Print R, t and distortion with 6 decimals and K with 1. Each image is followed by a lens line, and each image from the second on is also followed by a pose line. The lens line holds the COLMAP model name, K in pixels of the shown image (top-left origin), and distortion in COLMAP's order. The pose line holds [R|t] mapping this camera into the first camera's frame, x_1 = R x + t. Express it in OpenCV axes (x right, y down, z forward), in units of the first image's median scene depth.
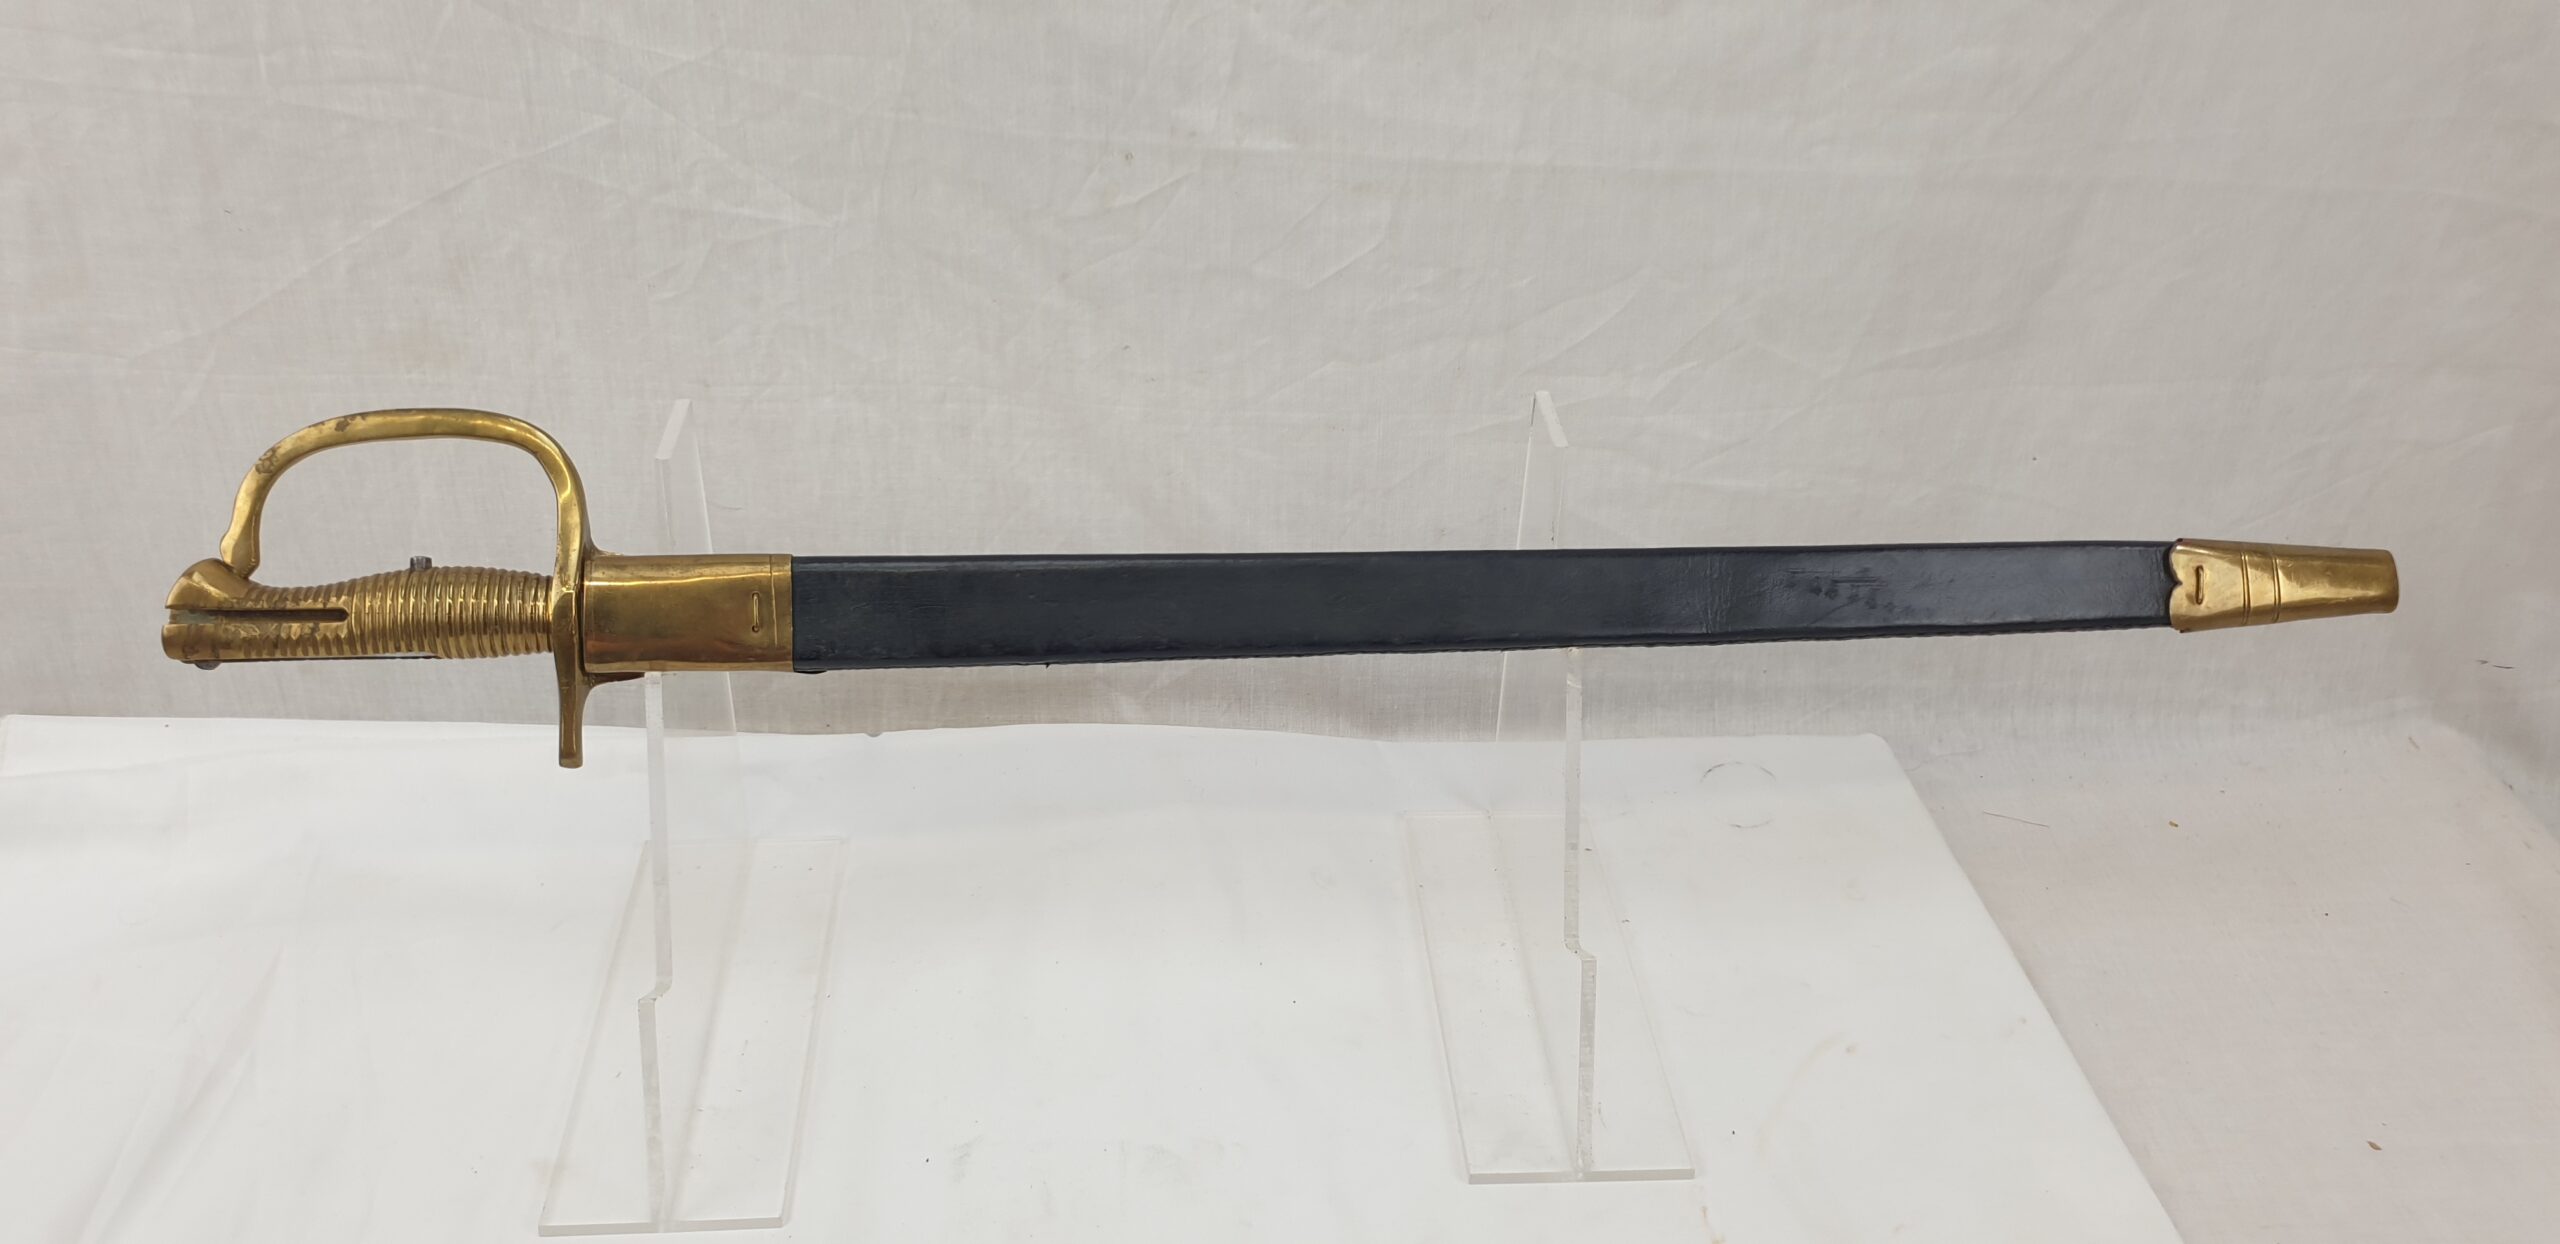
lens RADIAL K [[1972.2, 0, 1245.9], [0, 1972.2, 679.6], [0, 0, 1]] dist [-0.002209, -0.008217]
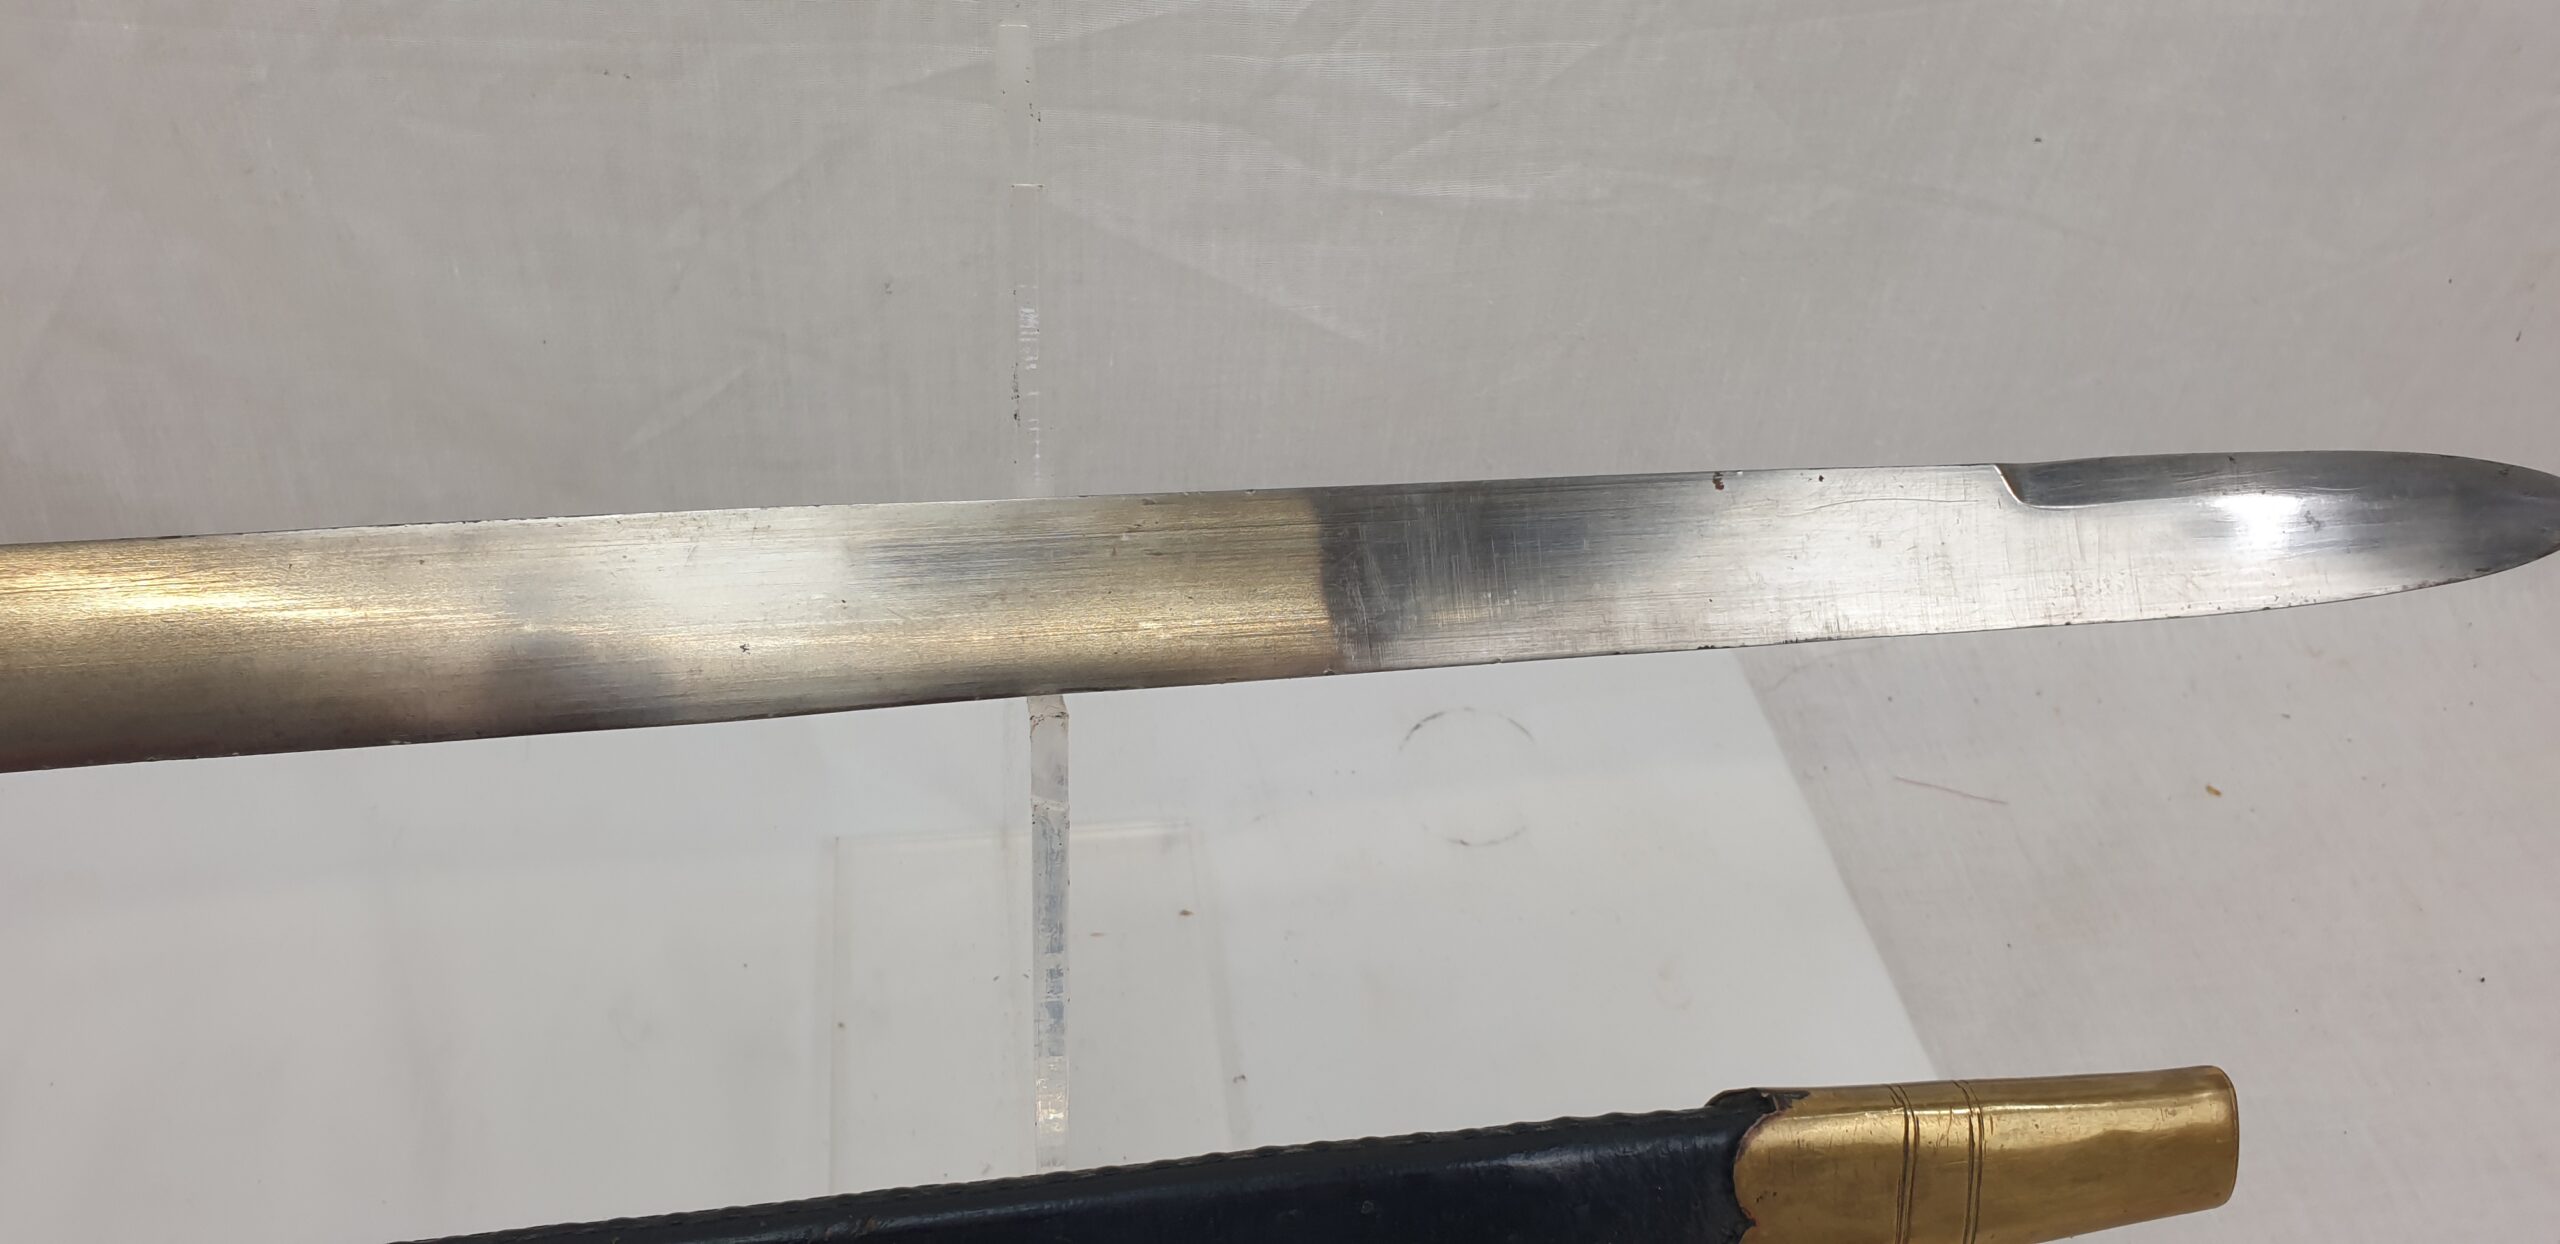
lens RADIAL K [[1972.2, 0, 1281.1], [0, 1972.2, 613.2], [0, 0, 1]] dist [-0.002209, -0.008217]
pose [[0.993322, -0.023577, 0.112938, 0.153302], [0.000735, 0.980169, 0.198162, -0.101347], [-0.115370, -0.196756, 0.973641, 0.540577]]
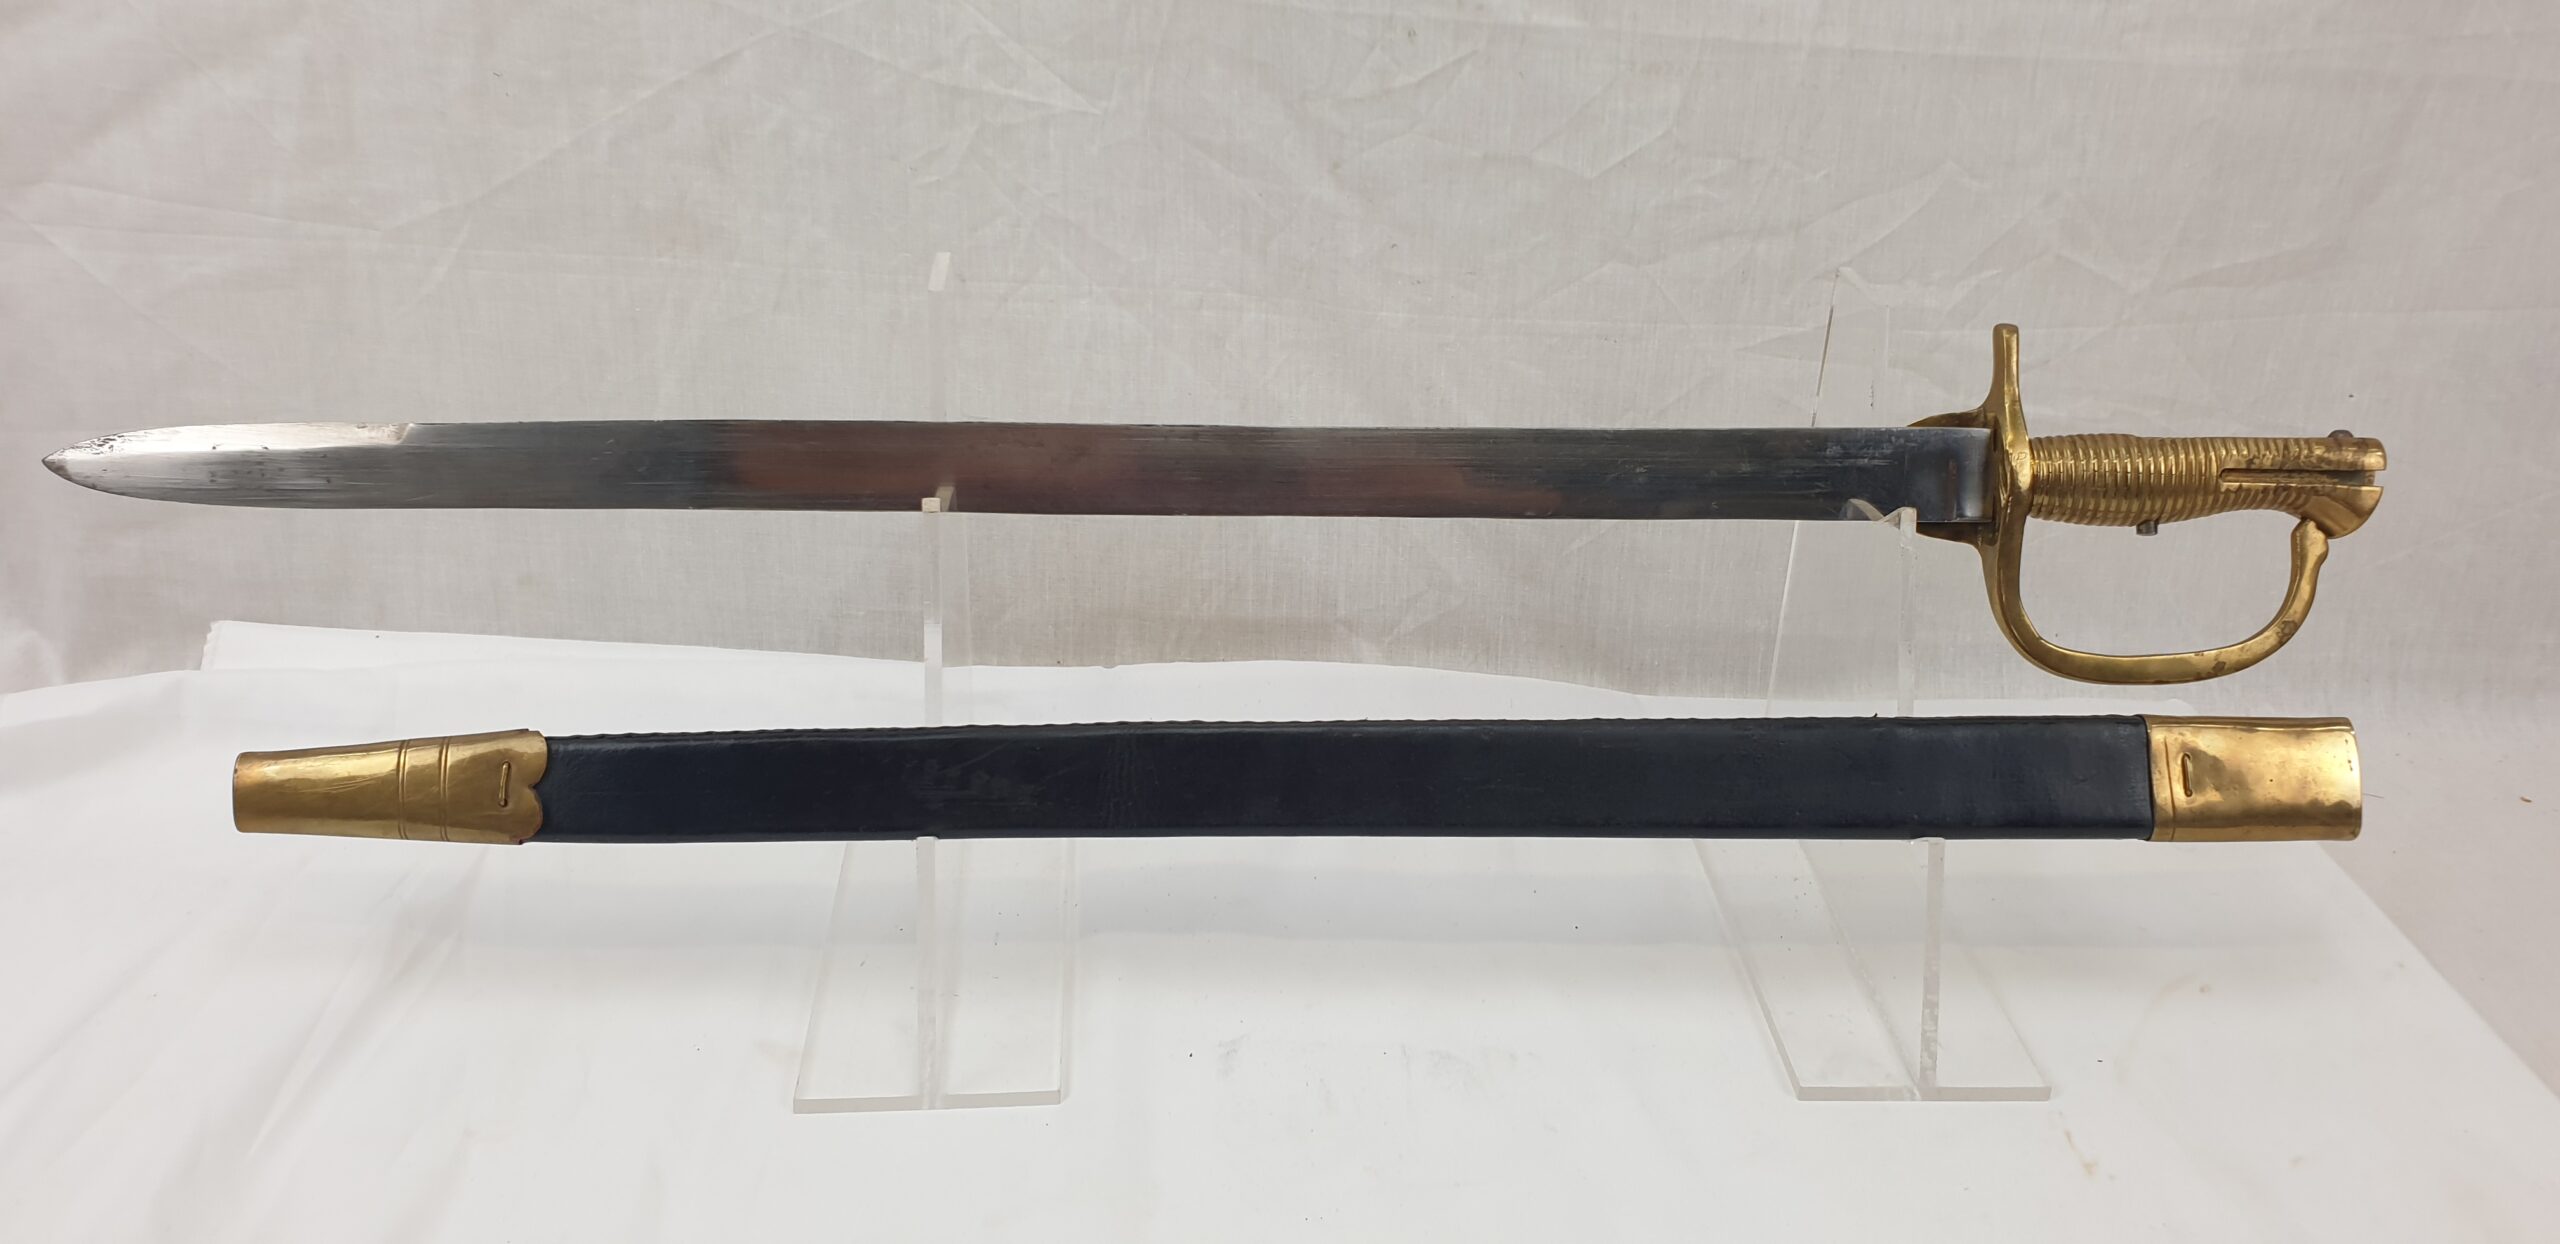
lens RADIAL K [[1972.2, 0, 1262.1], [0, 1972.2, 636.2], [0, 0, 1]] dist [-0.002209, -0.008217]
pose [[0.998657, 0.019411, -0.048042, -0.077398], [-0.025204, 0.992076, -0.123089, 0.142901], [0.045272, 0.124134, 0.991232, 0.070503]]
